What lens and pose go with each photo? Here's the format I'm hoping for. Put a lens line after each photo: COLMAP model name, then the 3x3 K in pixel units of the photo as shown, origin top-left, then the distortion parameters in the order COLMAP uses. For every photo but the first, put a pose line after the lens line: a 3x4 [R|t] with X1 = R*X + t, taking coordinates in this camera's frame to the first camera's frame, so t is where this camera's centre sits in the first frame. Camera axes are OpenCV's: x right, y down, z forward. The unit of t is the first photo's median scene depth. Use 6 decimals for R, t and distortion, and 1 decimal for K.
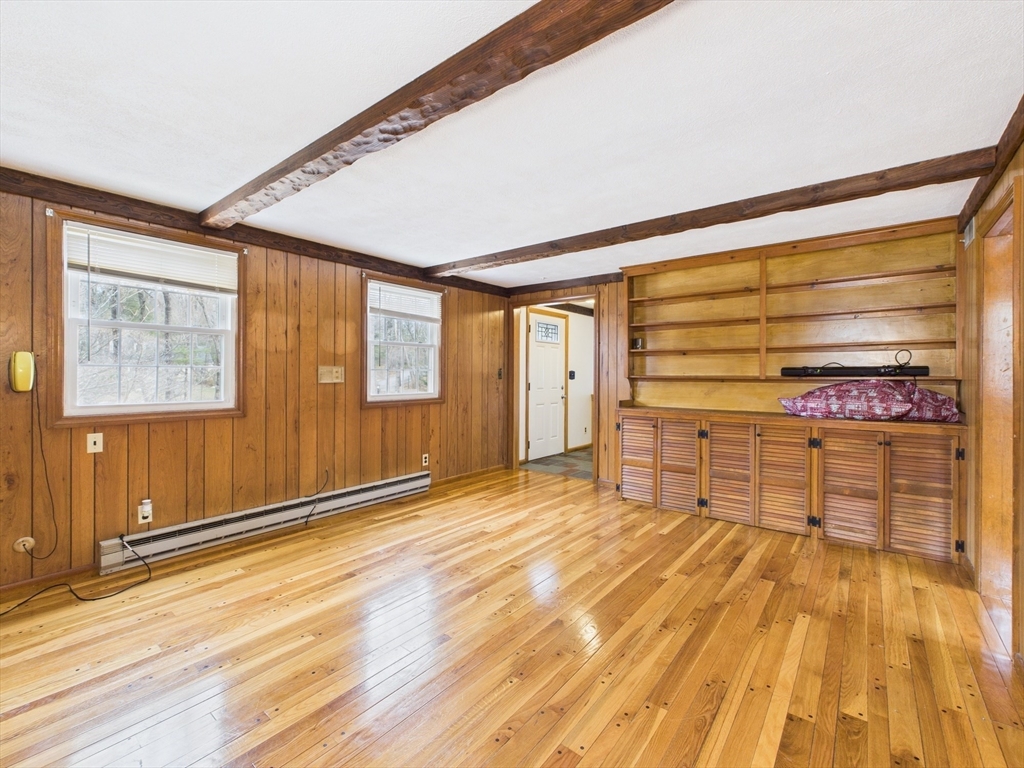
lens RADIAL K [[448.2, 0, 511.9], [0, 448.2, 377.9], [0, 0, 1]] dist [-0.000445, -0.000156]
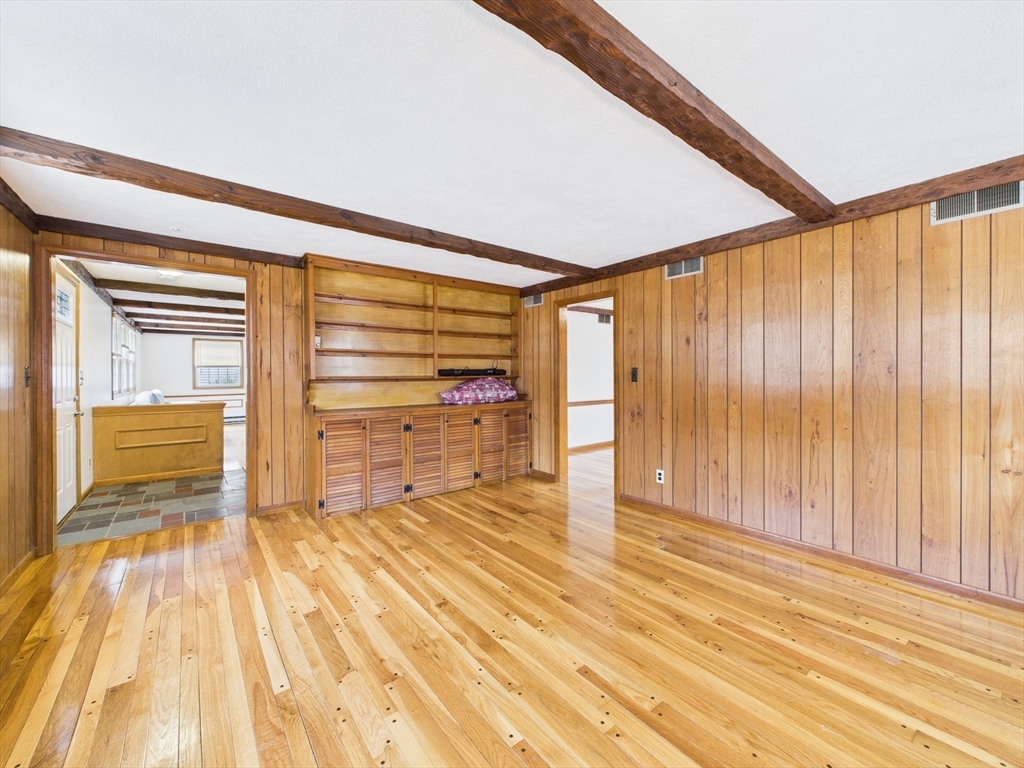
lens RADIAL K [[412.2, 0, 511.5], [0, 412.2, 376.9], [0, 0, 1]] dist [0.000840, 0.000083]
pose [[0.228774, -0.012089, 0.973405, -0.574673], [0.013776, 0.999863, 0.009180, -0.009756], [-0.973382, 0.011309, 0.228909, 0.553722]]
